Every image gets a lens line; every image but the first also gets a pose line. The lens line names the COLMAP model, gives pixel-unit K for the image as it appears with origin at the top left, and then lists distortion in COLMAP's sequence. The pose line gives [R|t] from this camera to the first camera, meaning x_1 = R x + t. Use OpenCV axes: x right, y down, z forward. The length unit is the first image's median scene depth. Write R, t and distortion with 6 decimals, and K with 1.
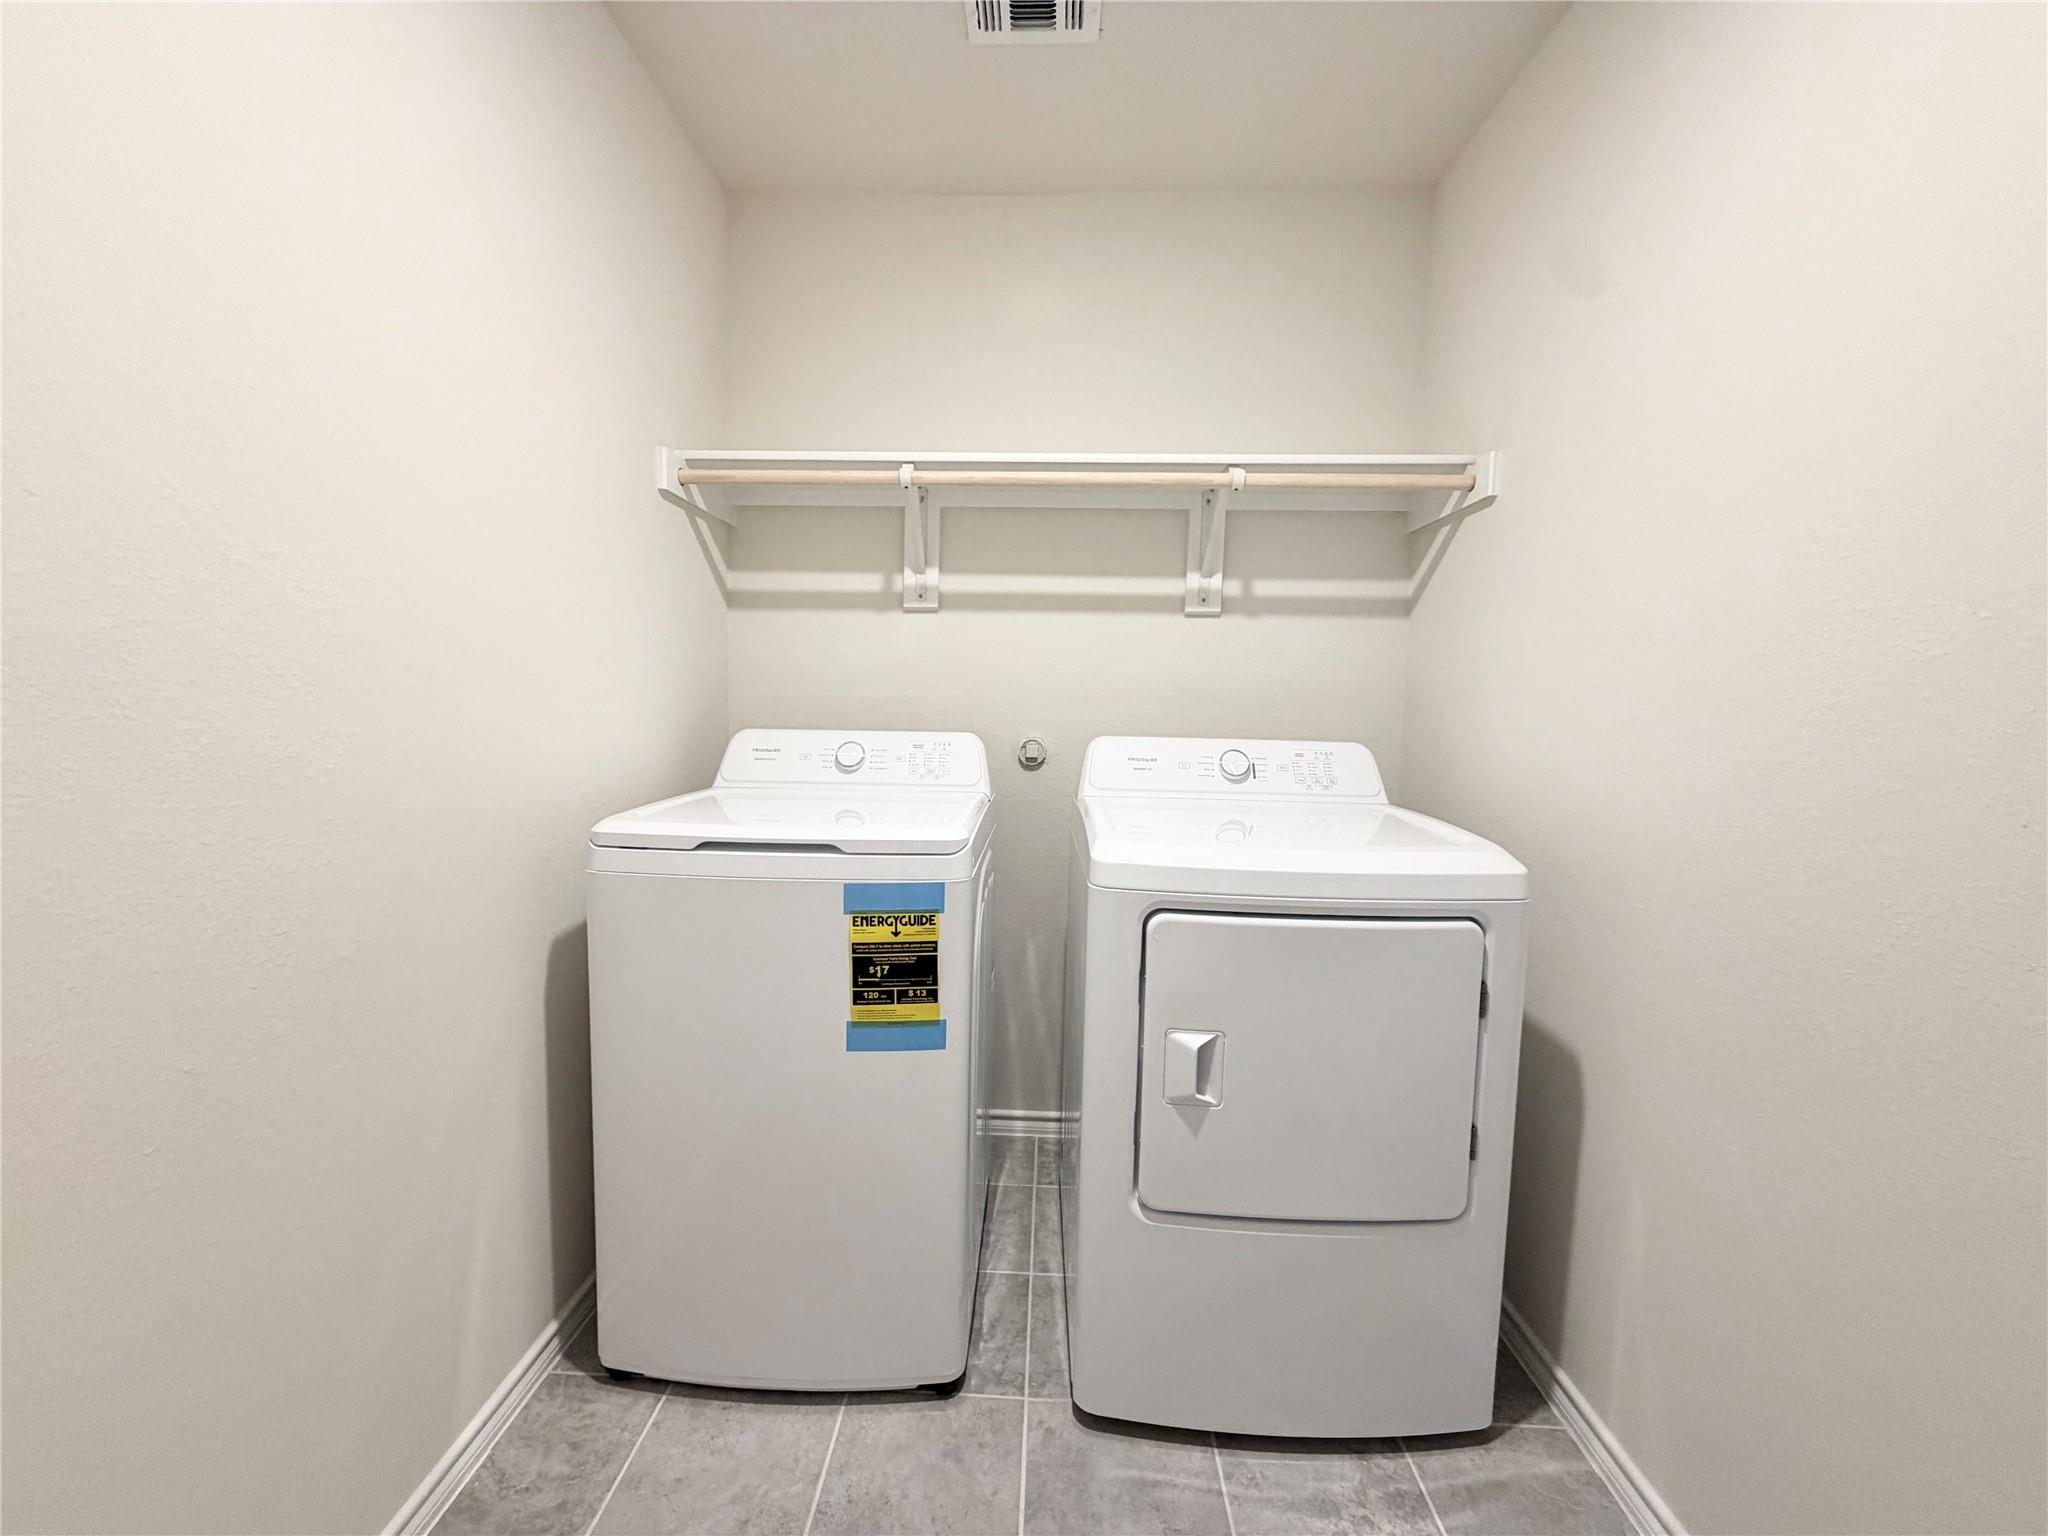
lens RADIAL K [[817.0, 0, 1017.3], [0, 817.0, 770.4], [0, 0, 1]] dist [0.000516, -0.000267]
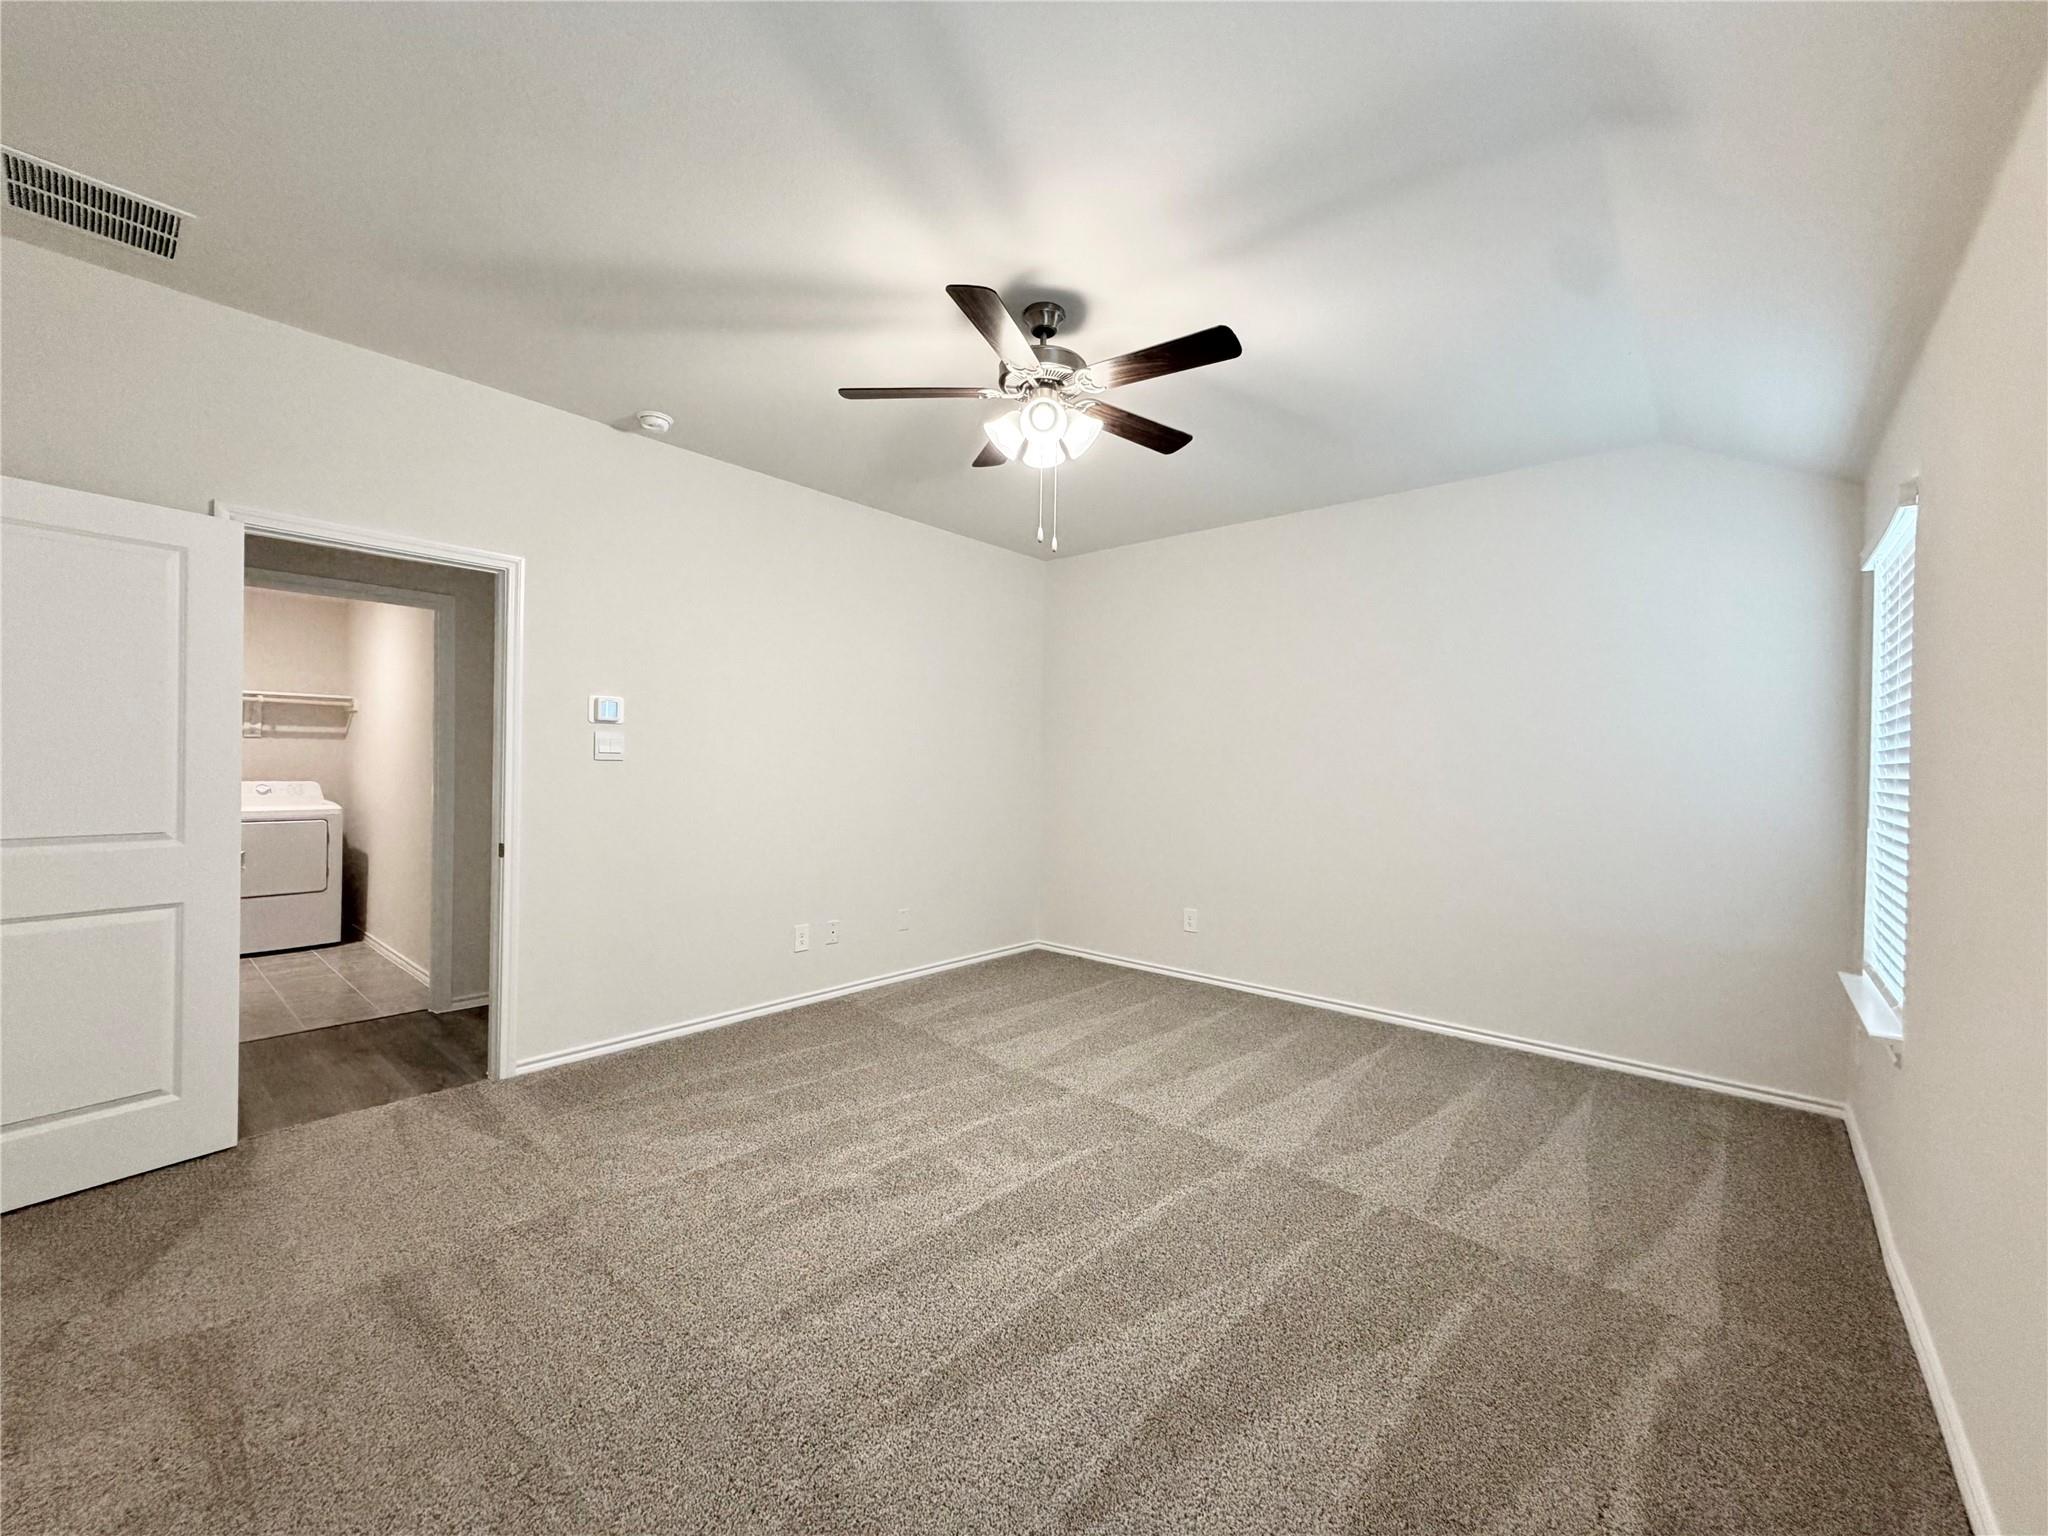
lens RADIAL K [[817.0, 0, 1017.3], [0, 817.0, 770.4], [0, 0, 1]] dist [0.000516, -0.000267]
pose [[0.627482, -0.017019, 0.778445, -0.311265], [0.061559, 0.997716, -0.027808, 0.161645], [-0.776194, 0.065369, 0.627097, -2.799587]]
